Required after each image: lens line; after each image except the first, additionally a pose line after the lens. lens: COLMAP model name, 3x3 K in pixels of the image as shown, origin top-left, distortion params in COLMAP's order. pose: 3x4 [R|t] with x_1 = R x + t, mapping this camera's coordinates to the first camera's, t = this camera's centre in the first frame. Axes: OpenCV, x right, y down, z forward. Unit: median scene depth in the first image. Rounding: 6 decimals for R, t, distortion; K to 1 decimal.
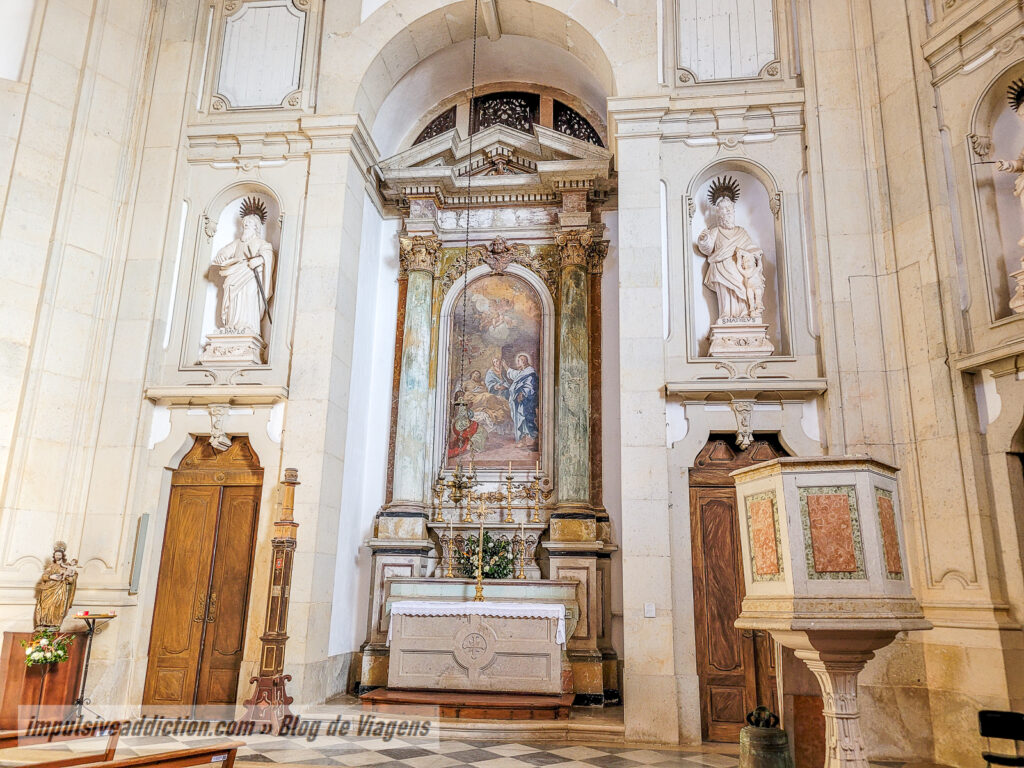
lens RADIAL K [[770.2, 0, 515.1], [0, 770.2, 397.9], [0, 0, 1]] dist [0.067212, -0.061987]
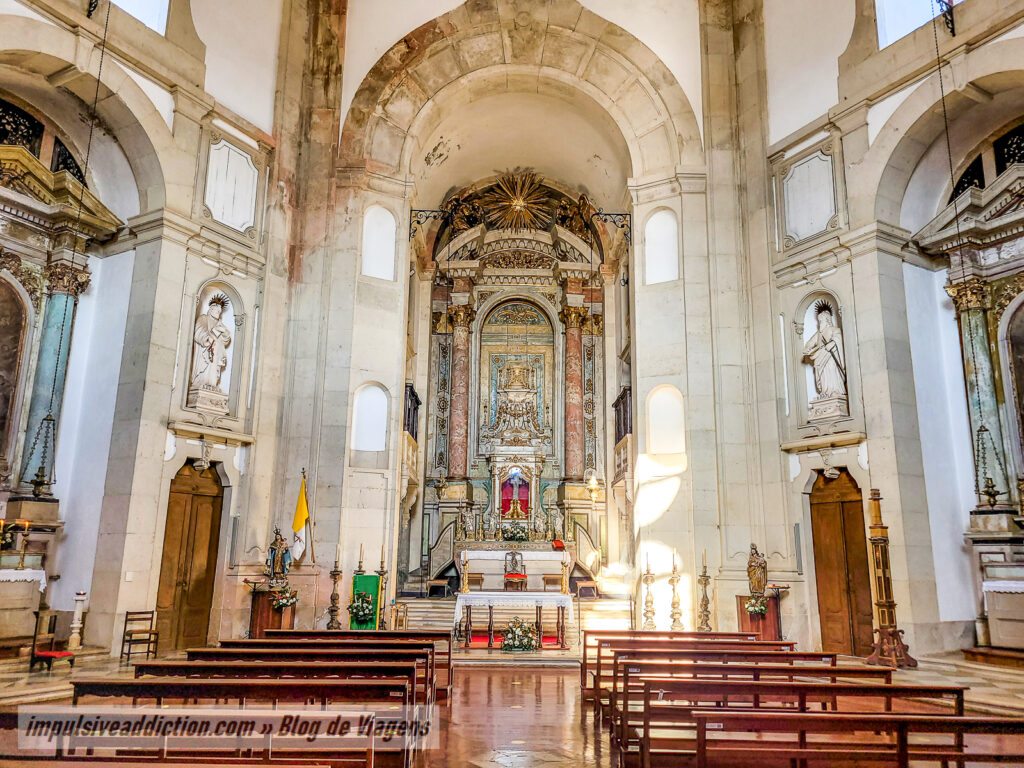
lens RADIAL K [[770.2, 0, 515.1], [0, 770.2, 397.9], [0, 0, 1]] dist [0.067212, -0.061987]
pose [[0.600296, -0.184101, -0.778300, 0.430310], [0.198984, 0.976925, -0.077609, -0.086296], [0.774629, -0.108281, 0.623078, -0.371541]]
